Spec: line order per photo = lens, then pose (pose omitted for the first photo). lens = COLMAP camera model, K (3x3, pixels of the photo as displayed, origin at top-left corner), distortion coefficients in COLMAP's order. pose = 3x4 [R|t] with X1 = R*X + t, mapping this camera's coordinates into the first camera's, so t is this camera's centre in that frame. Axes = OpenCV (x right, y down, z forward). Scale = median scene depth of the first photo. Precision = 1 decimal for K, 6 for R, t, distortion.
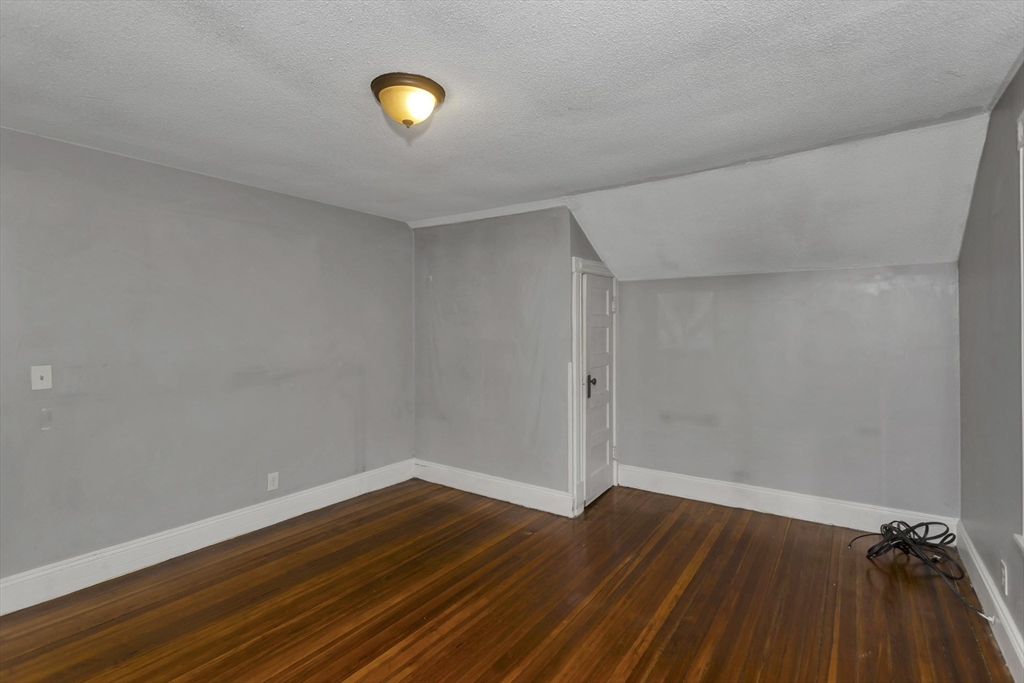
lens RADIAL K [[496.6, 0, 511.7], [0, 496.6, 331.8], [0, 0, 1]] dist [0.003040, -0.000881]
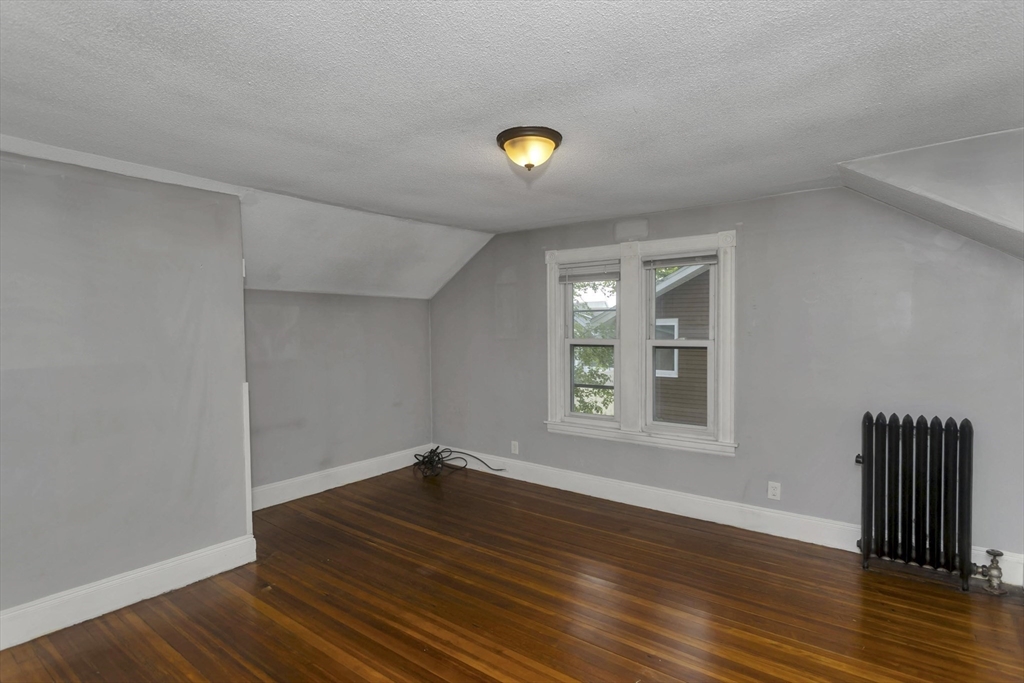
lens RADIAL K [[496.6, 0, 507.2], [0, 496.6, 345.1], [0, 0, 1]] dist [0.003040, -0.000881]
pose [[0.066307, -0.029951, 0.997350, -0.899981], [0.016177, 0.999450, 0.028939, -0.025235], [-0.997668, 0.014216, 0.066755, 0.635504]]
